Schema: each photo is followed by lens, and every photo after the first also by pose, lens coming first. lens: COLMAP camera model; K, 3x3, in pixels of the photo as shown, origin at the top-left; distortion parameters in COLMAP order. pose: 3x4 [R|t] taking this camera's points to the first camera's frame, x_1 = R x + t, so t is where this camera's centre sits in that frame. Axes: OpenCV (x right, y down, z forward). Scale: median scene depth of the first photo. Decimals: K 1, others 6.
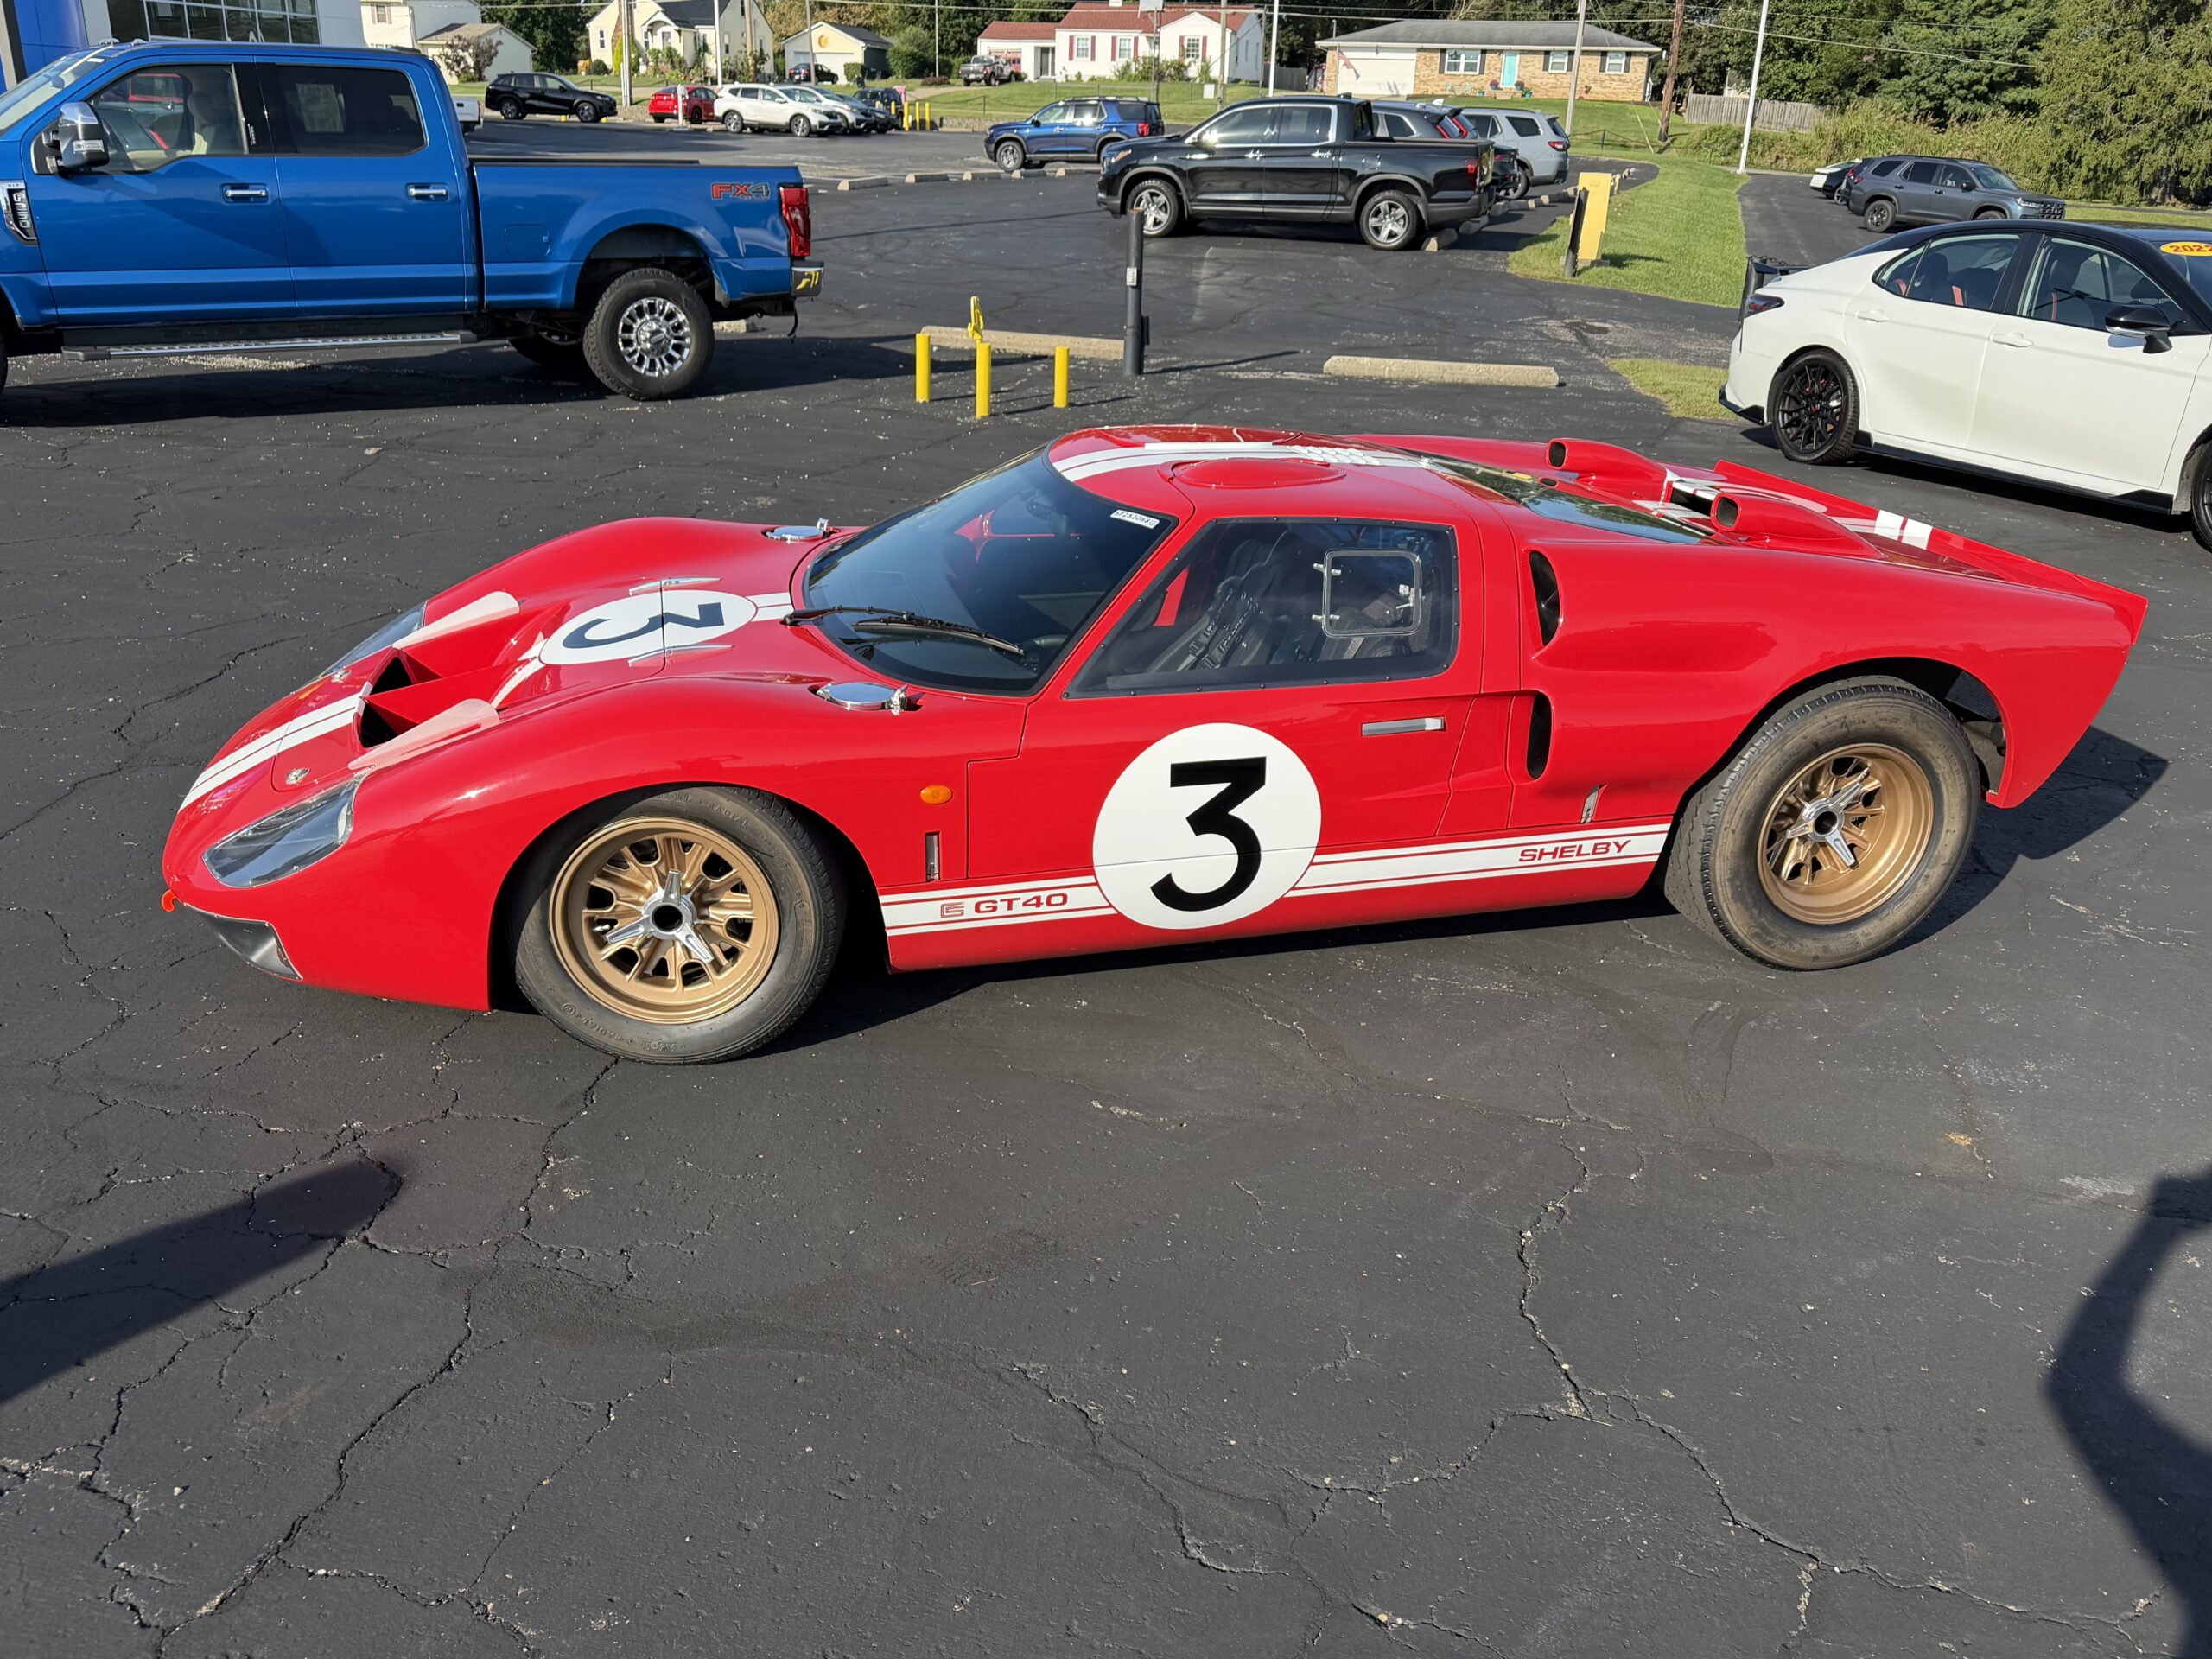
lens RADIAL K [[1768.2, 0, 1100.4], [0, 1768.2, 824.7], [0, 0, 1]] dist [0.053192, -0.069233]
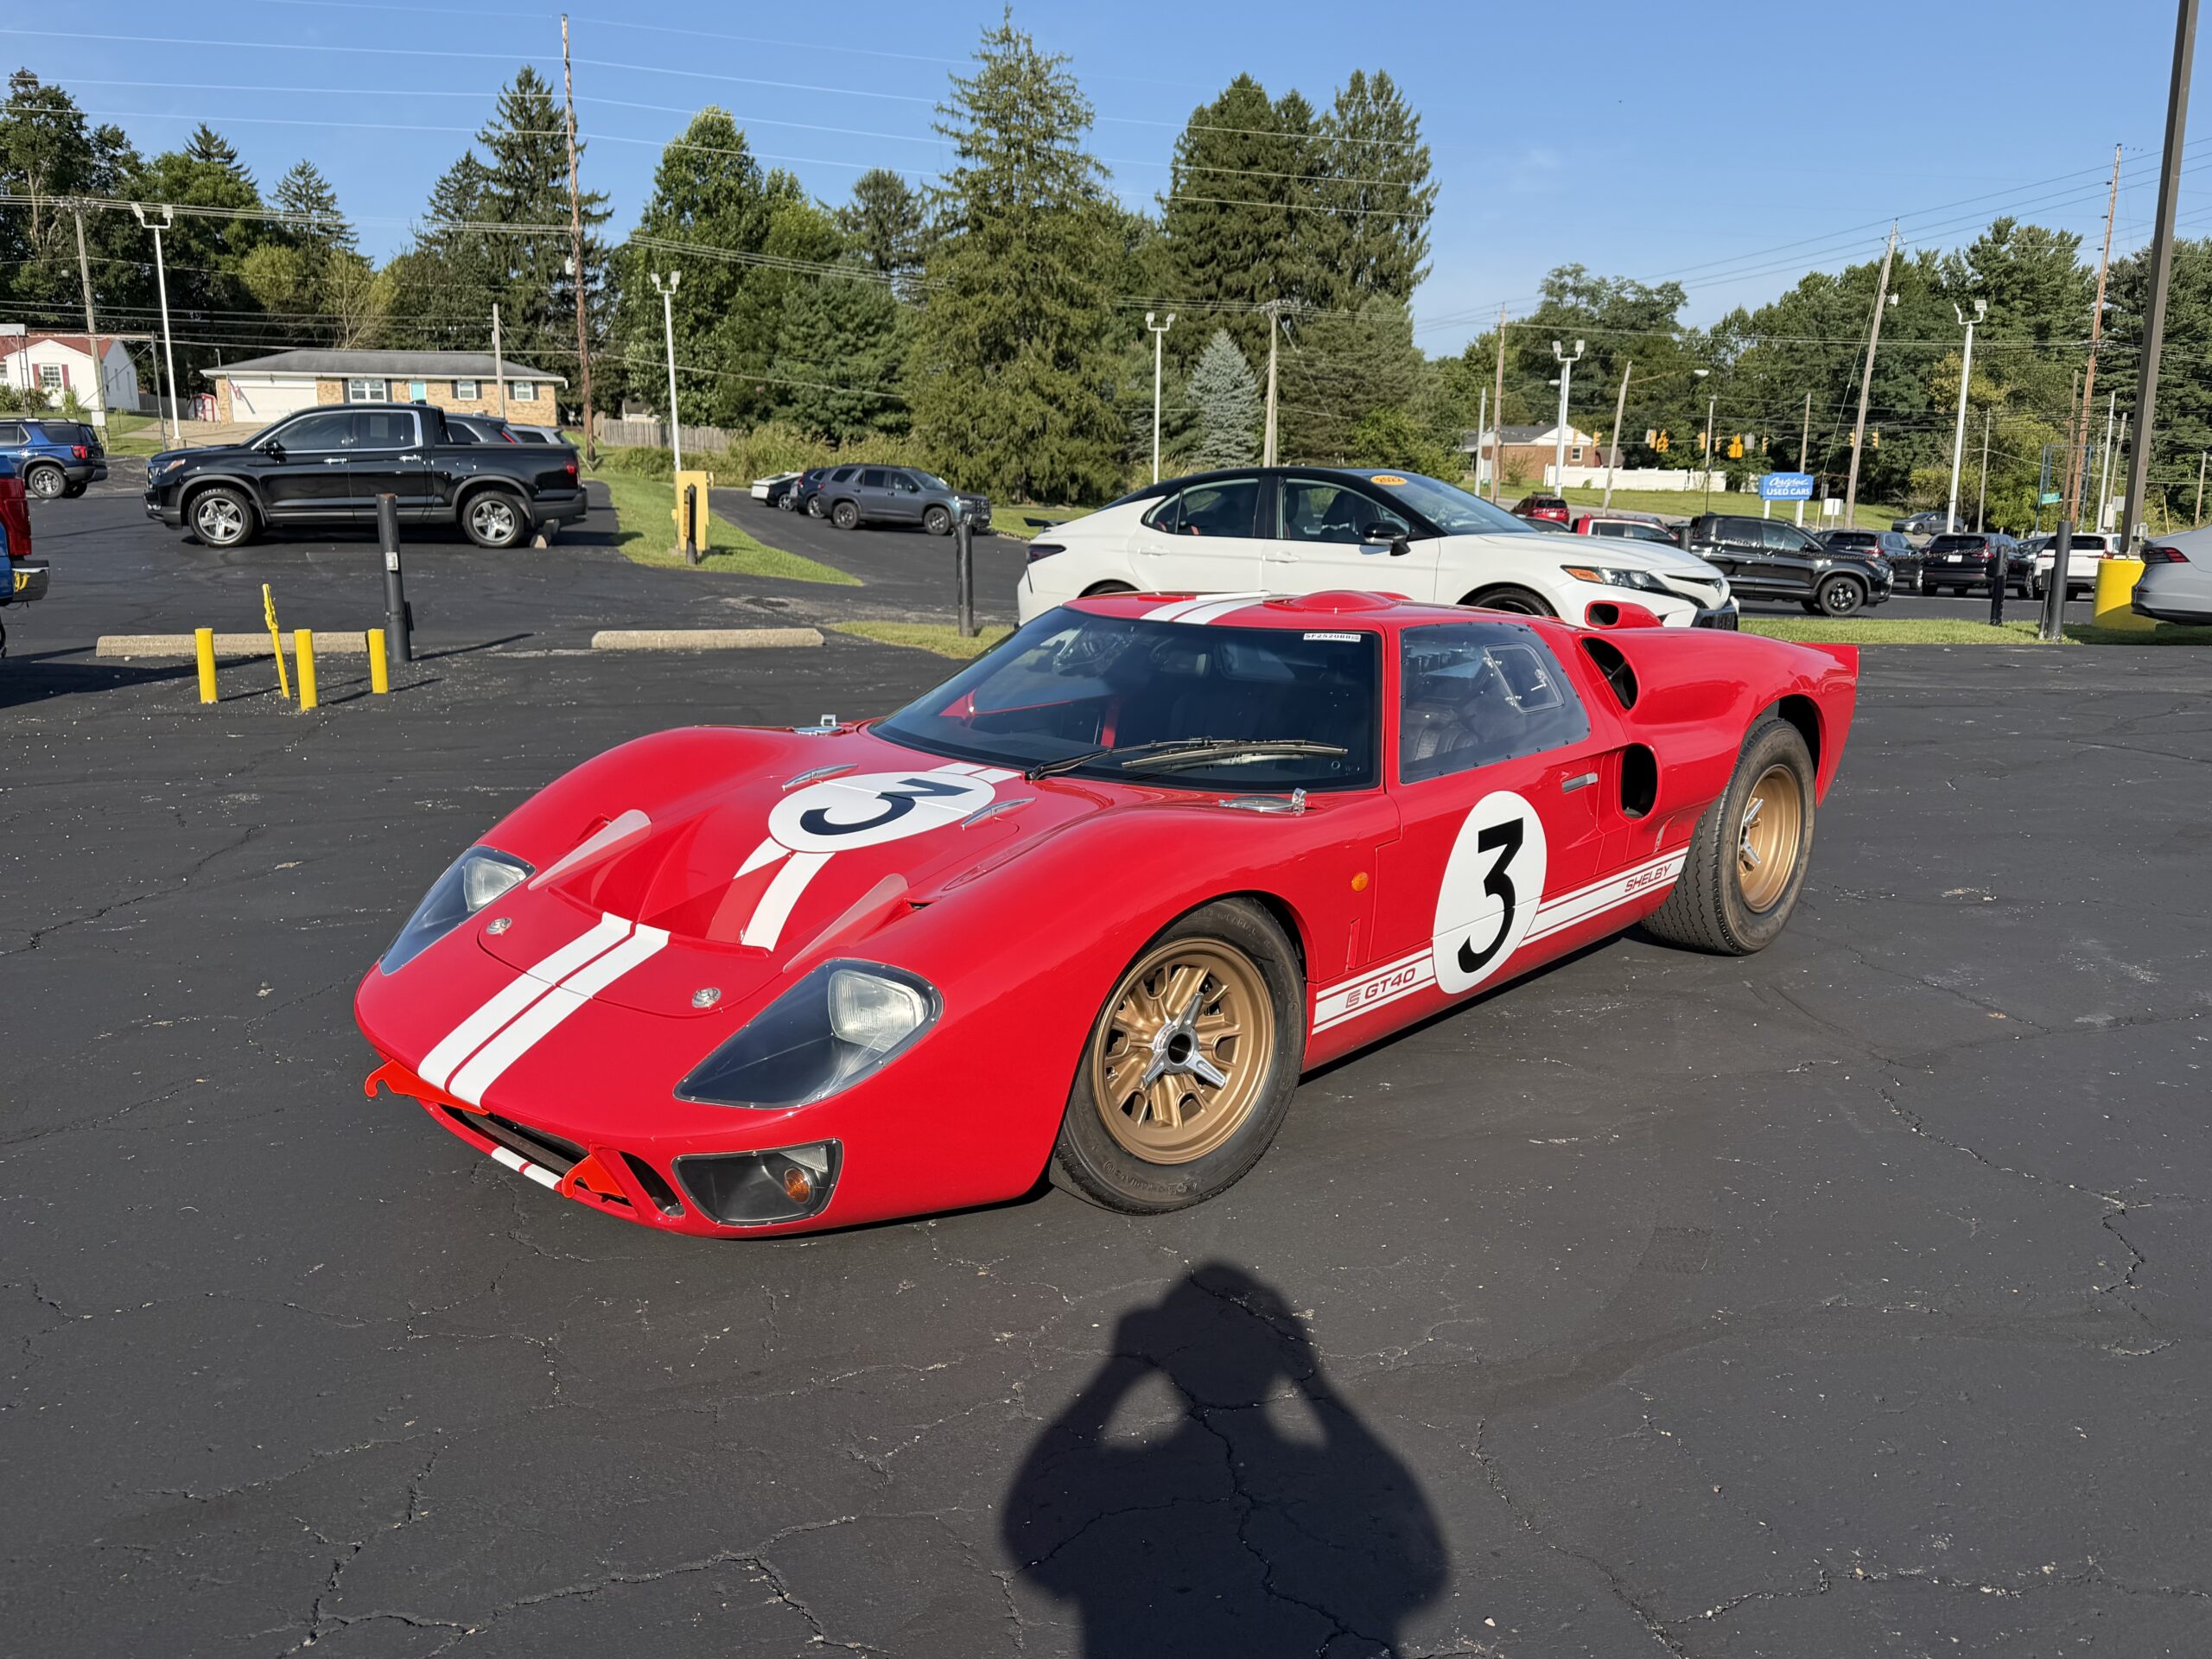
lens RADIAL K [[1806.3, 0, 1049.2], [0, 1806.3, 876.4], [0, 0, 1]] dist [-0.010383, -0.015738]
pose [[0.842679, -0.133809, 0.521524, -0.301801], [0.207906, 0.974366, -0.085938, 0.013558], [-0.496656, 0.180846, 0.848898, 0.060596]]
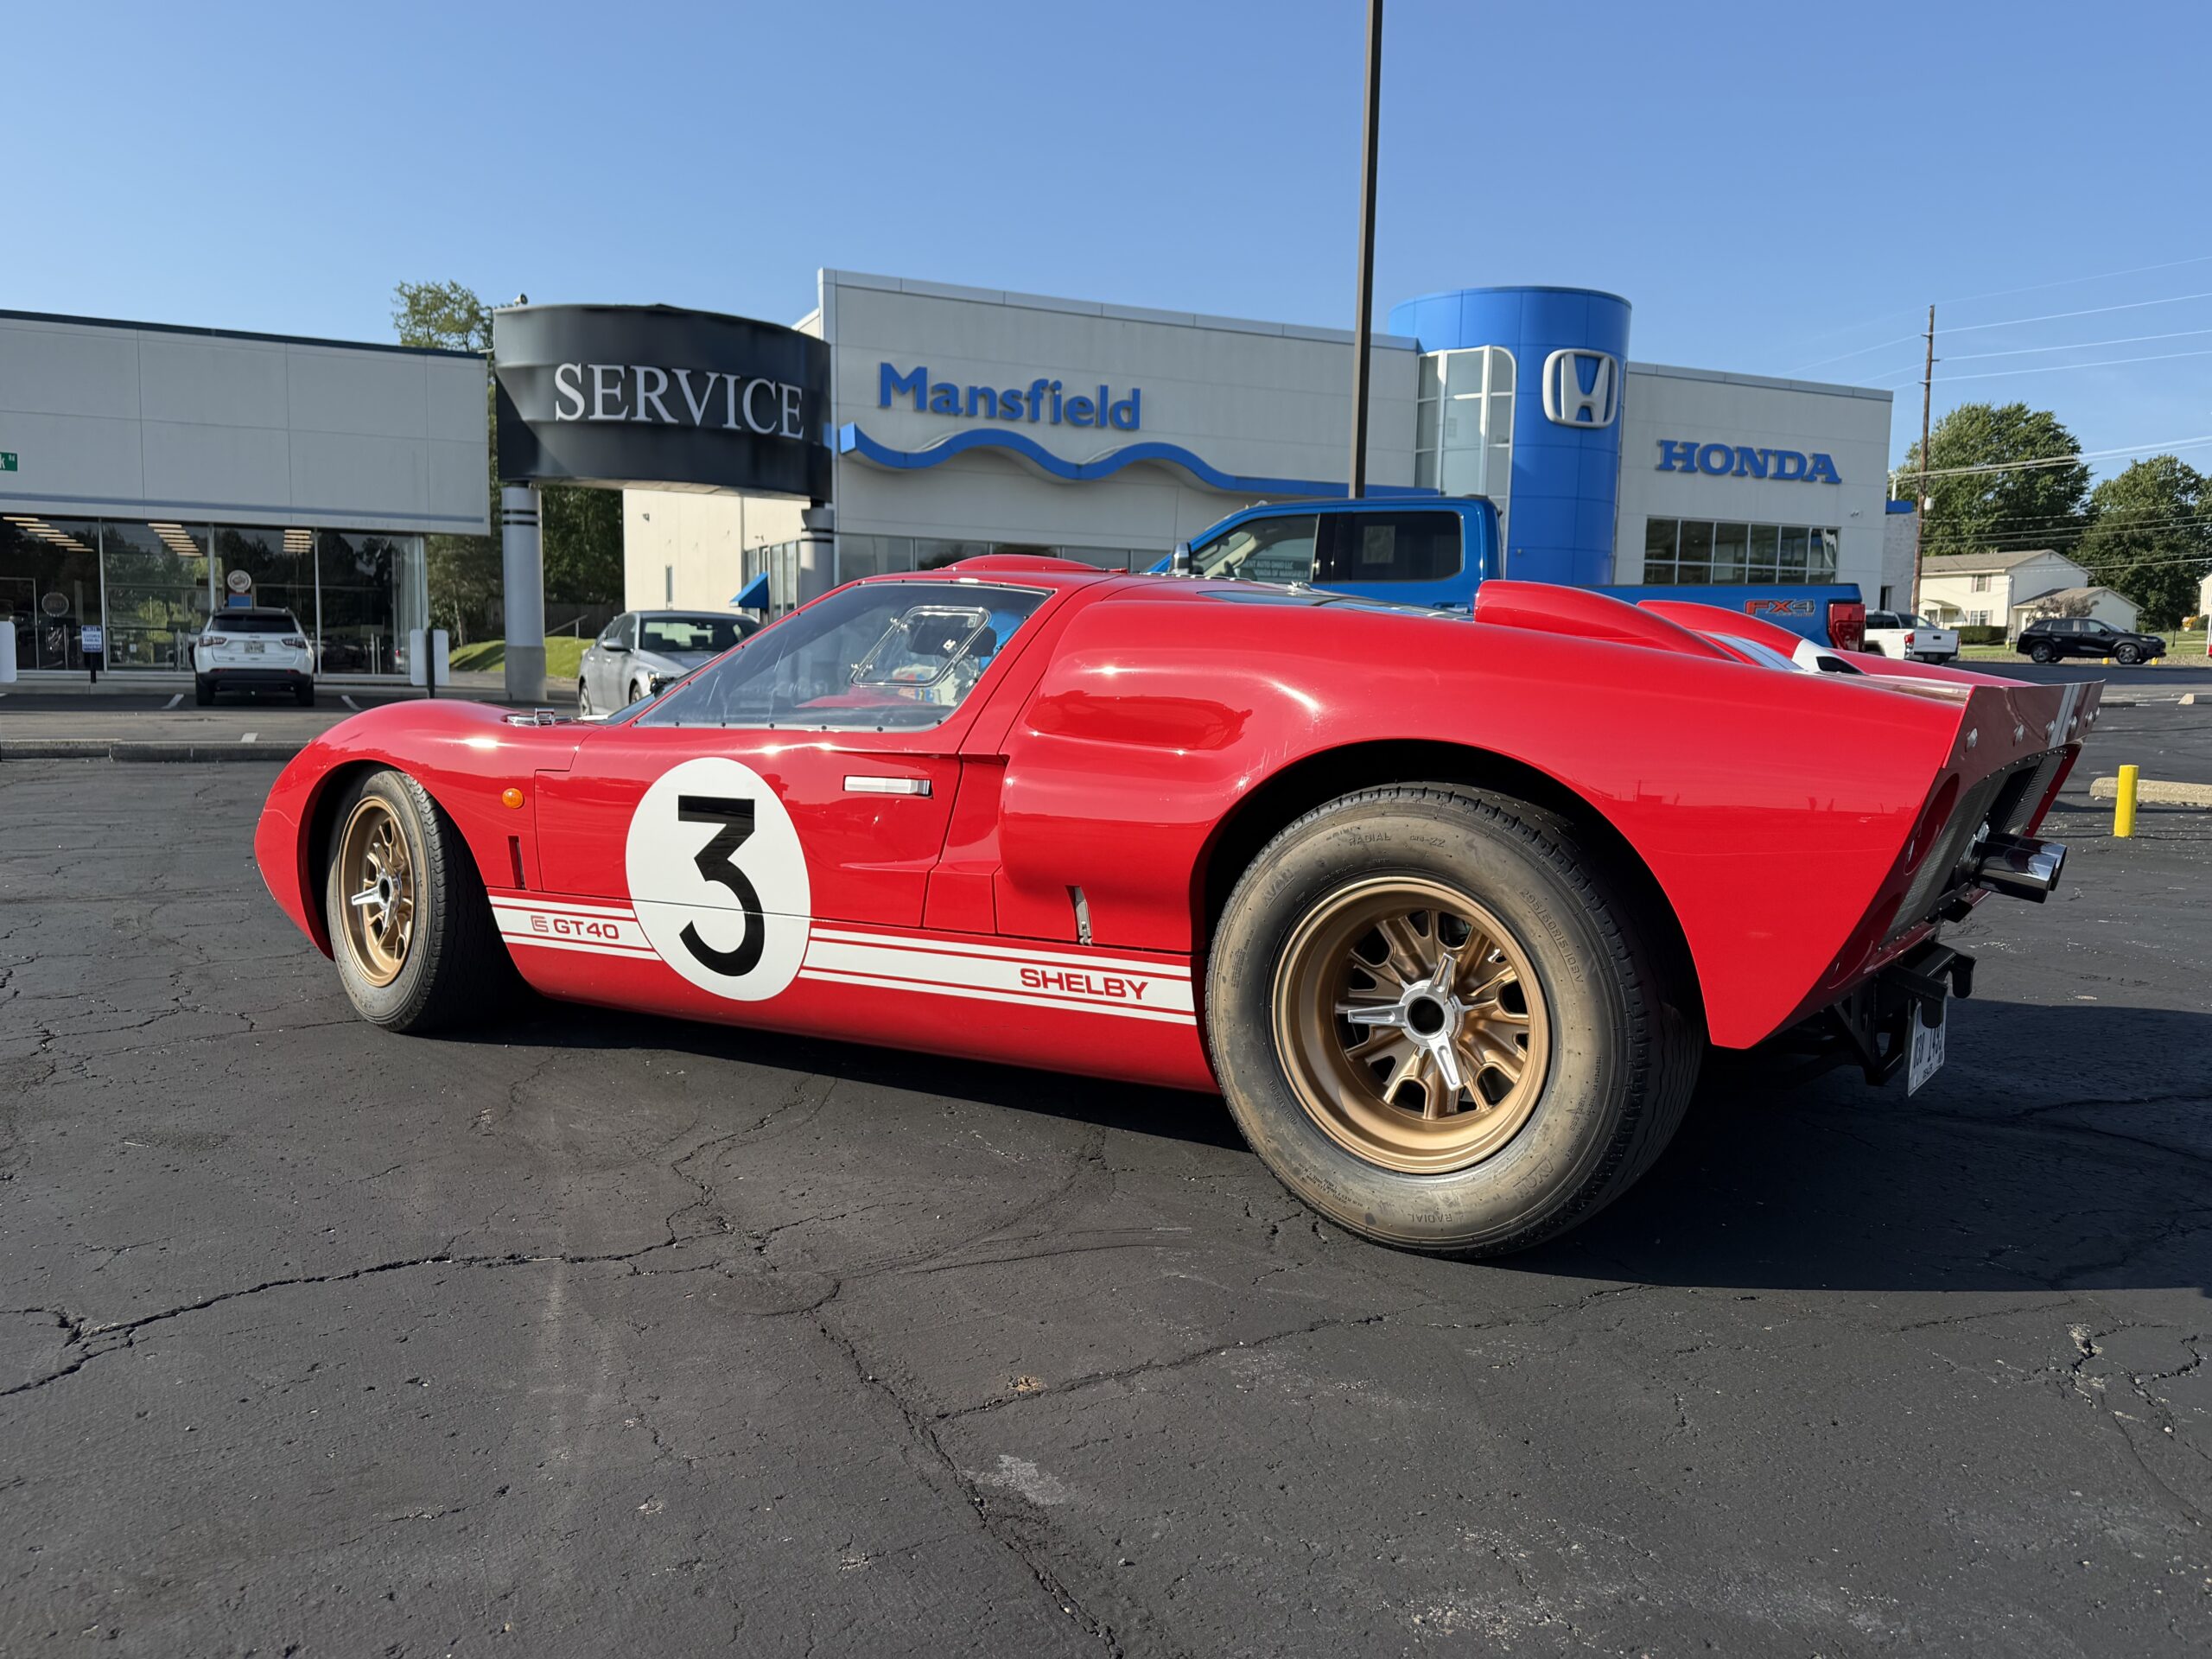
lens RADIAL K [[1764.3, 0, 1090.3], [0, 1764.3, 851.8], [0, 0, 1]] dist [0.073741, -0.110712]
pose [[0.658833, 0.055987, -0.750203, 0.322027], [-0.270042, 0.948365, -0.166377, 0.033348], [0.702151, 0.312201, 0.639933, 0.192634]]
